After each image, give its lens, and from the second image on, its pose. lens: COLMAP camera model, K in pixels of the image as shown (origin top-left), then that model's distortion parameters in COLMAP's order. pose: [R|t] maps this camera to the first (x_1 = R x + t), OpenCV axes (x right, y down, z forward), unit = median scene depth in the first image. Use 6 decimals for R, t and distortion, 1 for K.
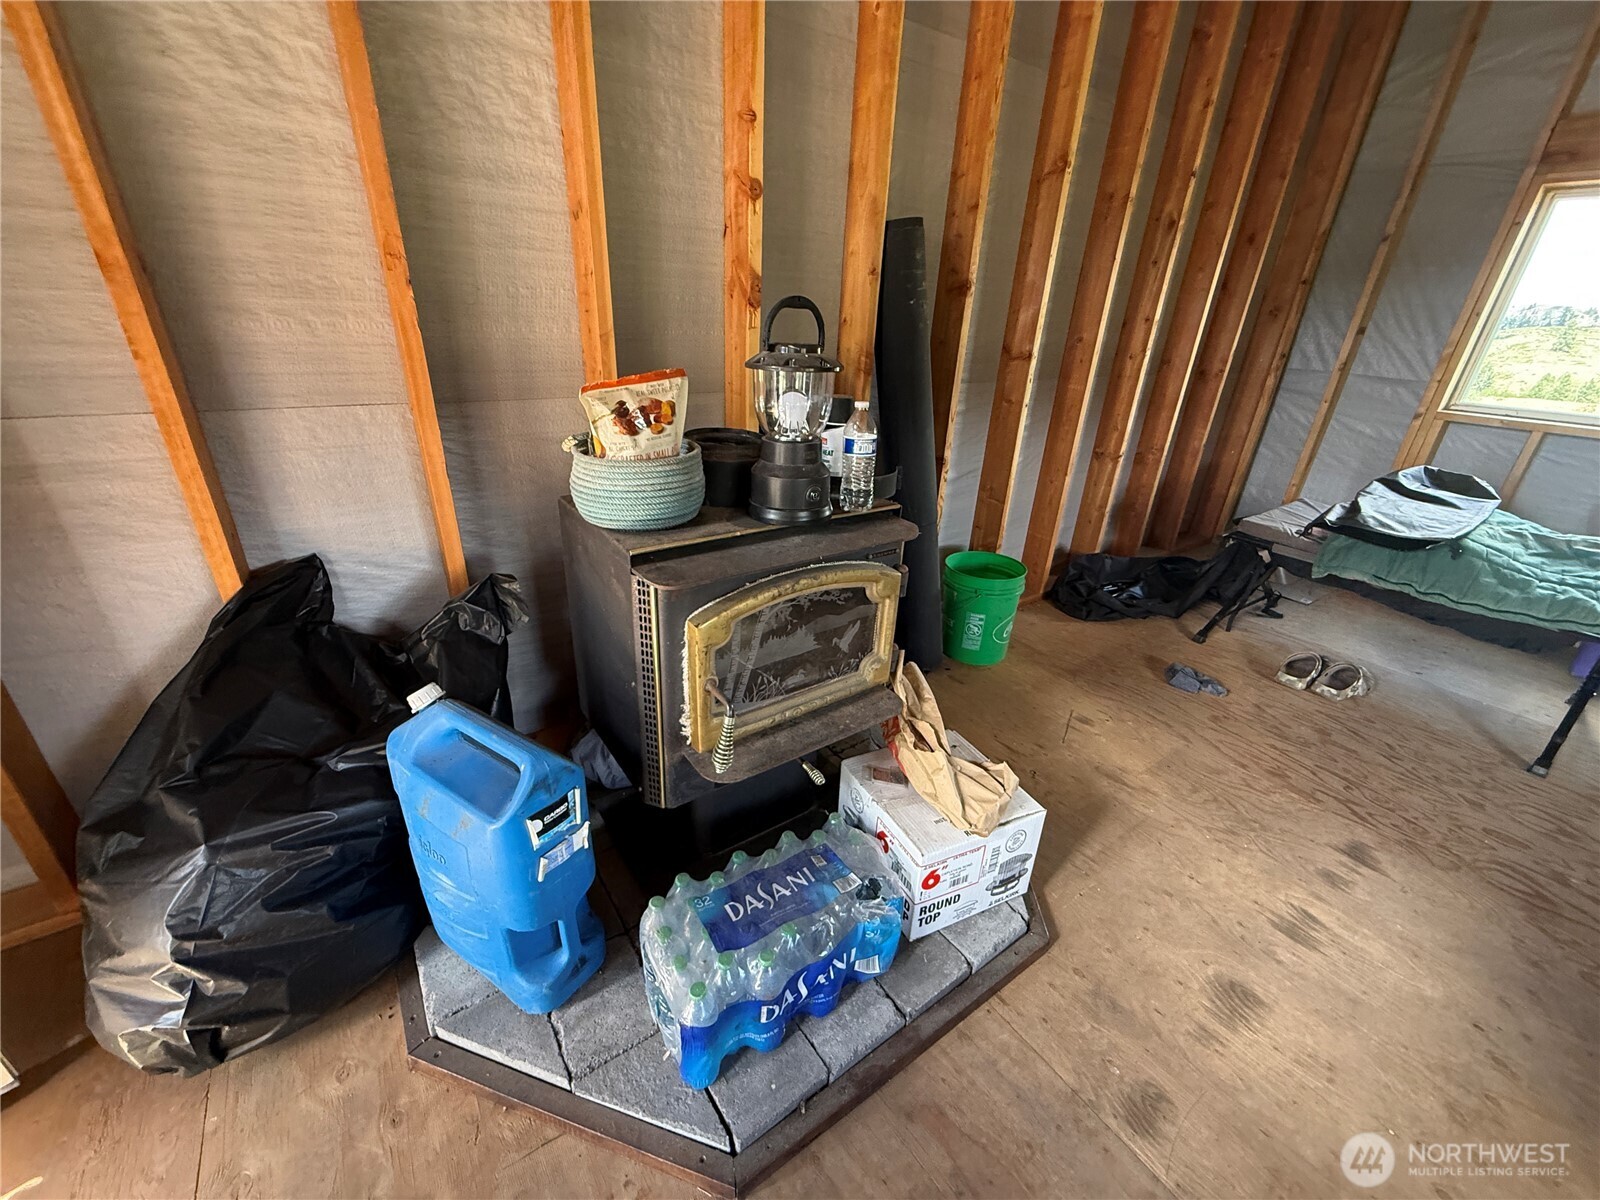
lens RADIAL K [[640.8, 0, 800.6], [0, 640.8, 599.1], [0, 0, 1]] dist [0.007876, -0.000963]
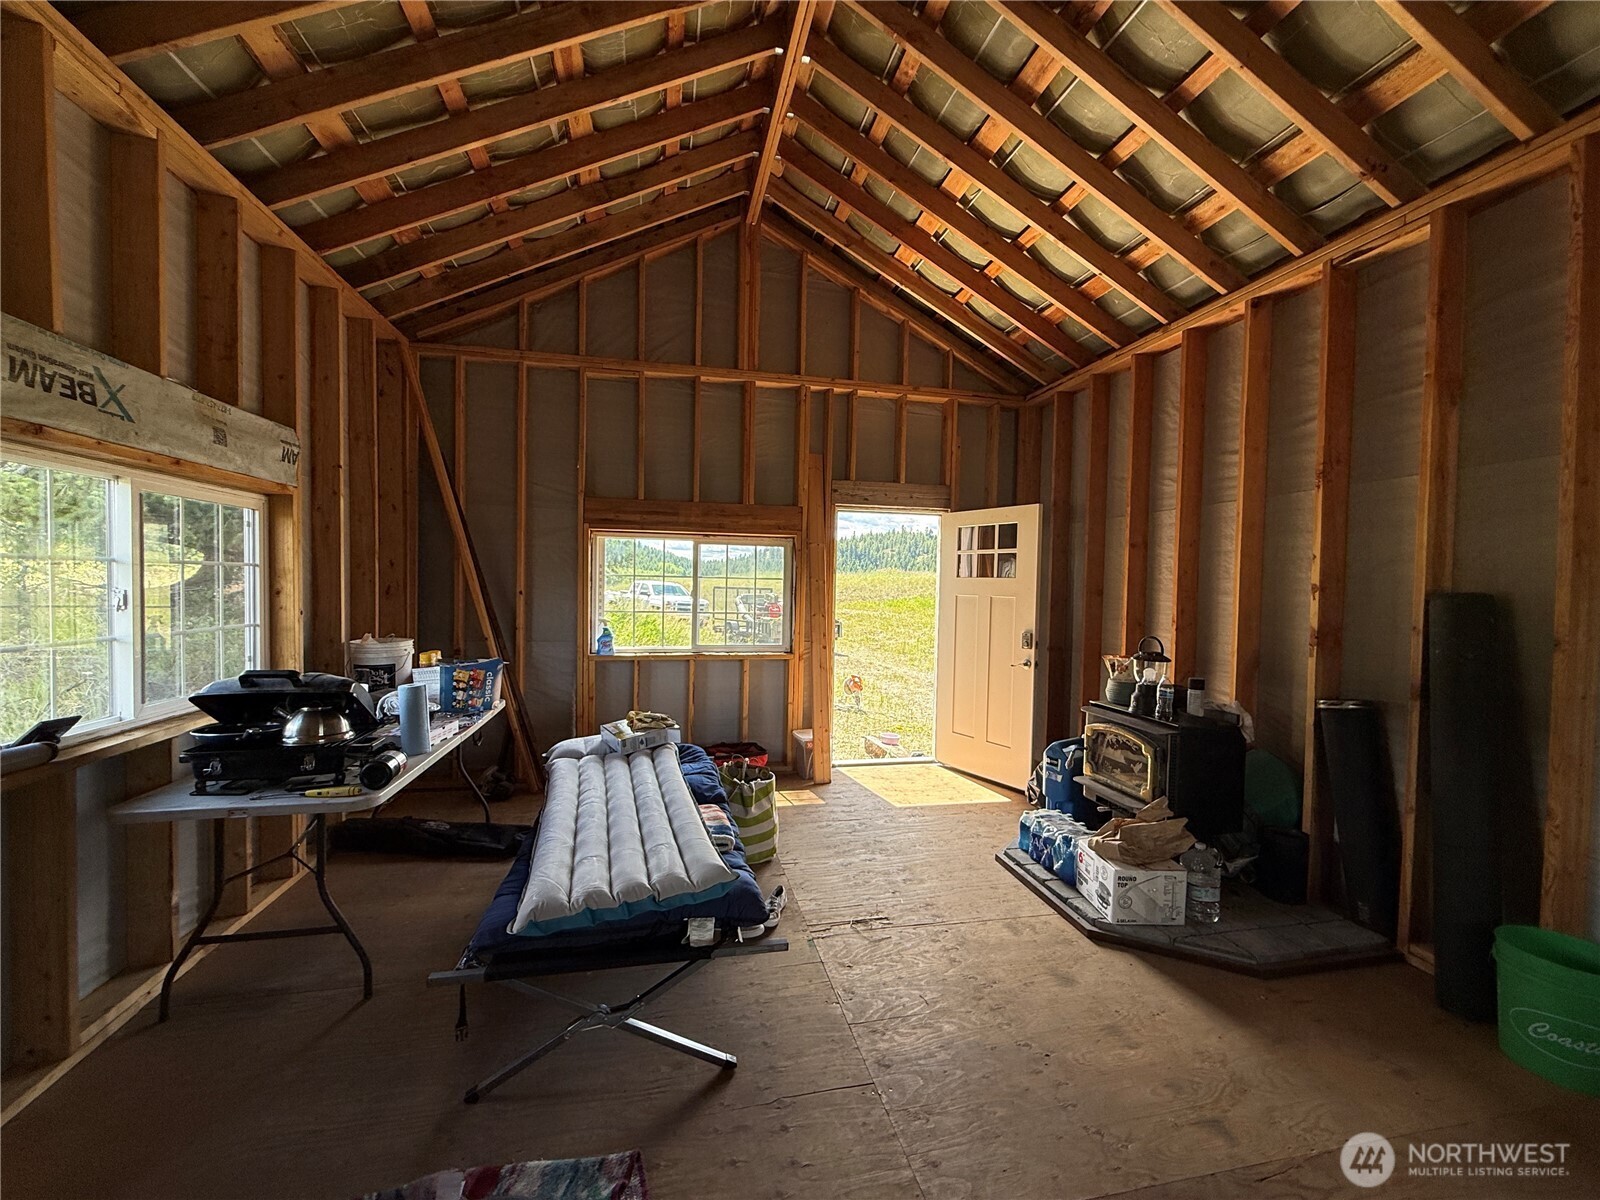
lens RADIAL K [[640.8, 0, 800.1], [0, 640.8, 597.8], [0, 0, 1]] dist [0.007876, -0.000963]
pose [[-0.380445, -0.029245, -0.924341, 1.491089], [-0.415875, 0.898148, 0.142751, -0.175084], [0.826021, 0.438719, -0.353858, 0.297866]]
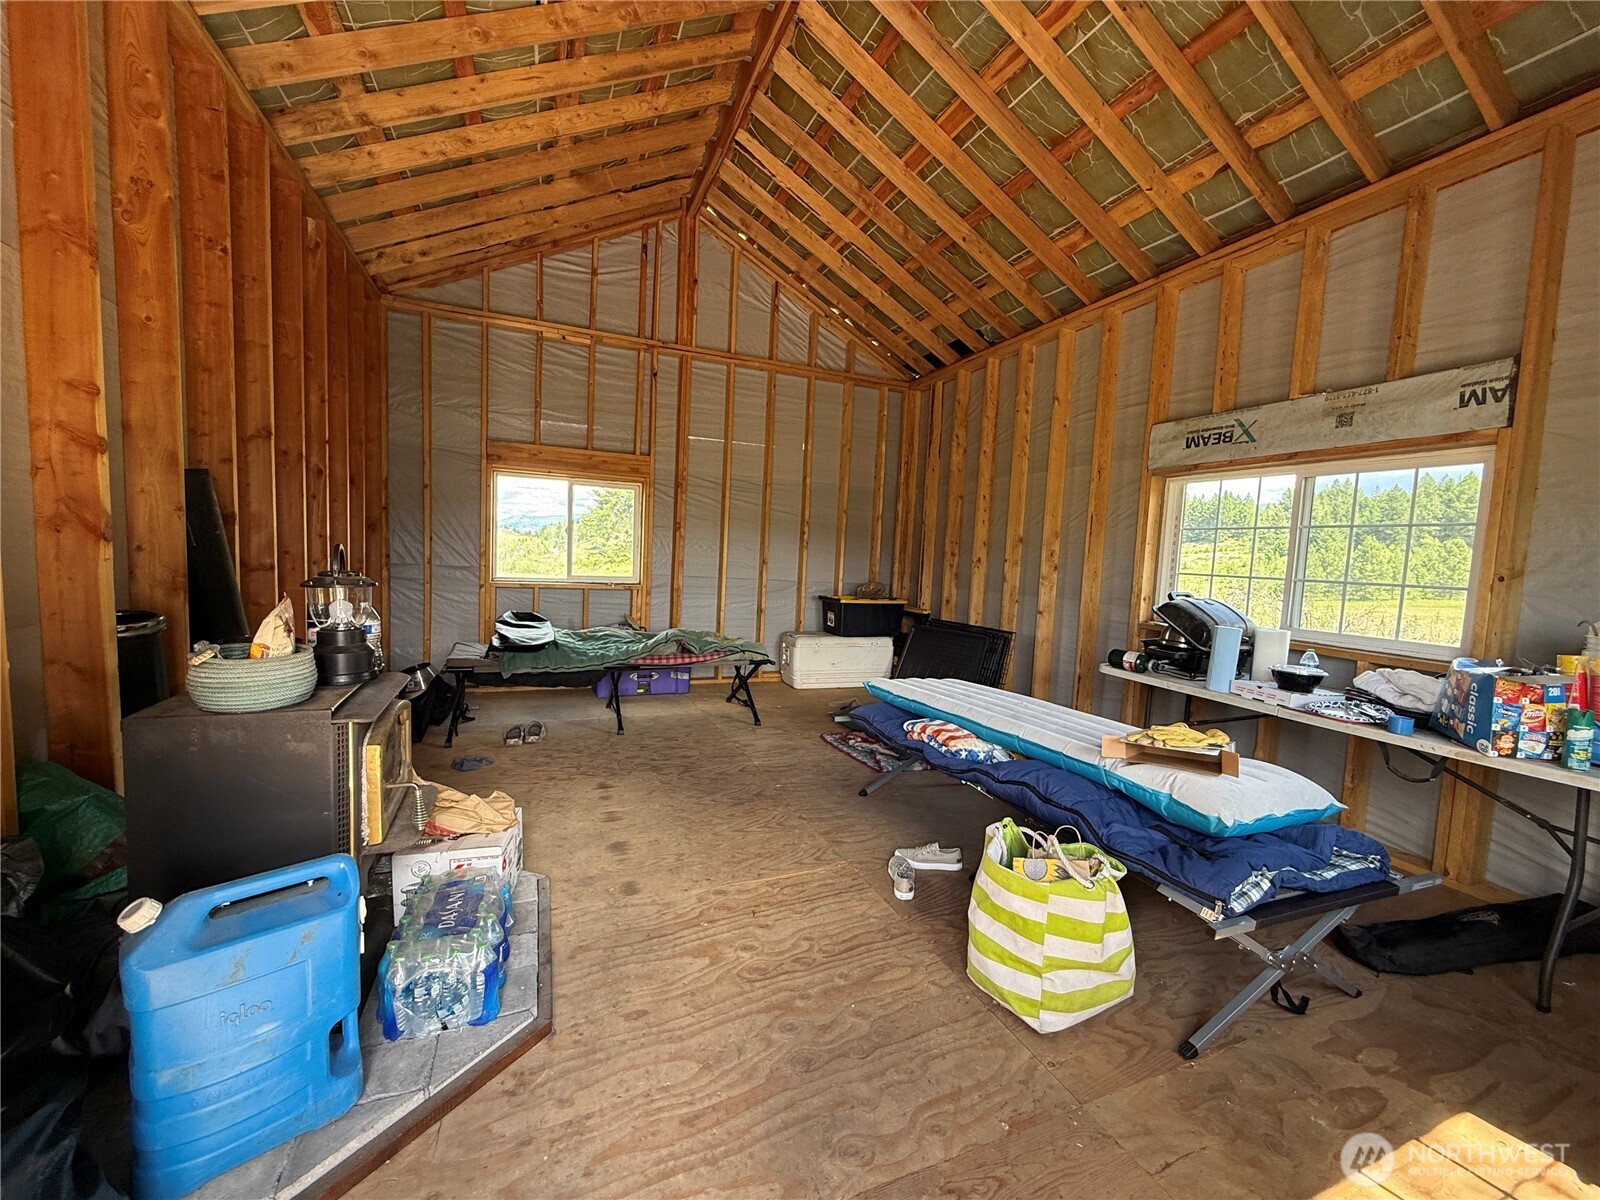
lens RADIAL K [[640.8, 0, 797.5], [0, 640.8, 602.0], [0, 0, 1]] dist [0.007876, -0.000963]
pose [[0.227578, -0.116385, 0.966780, -0.711311], [0.377151, 0.925874, 0.022680, 0.036441], [-0.897756, 0.359461, 0.254603, -0.214817]]
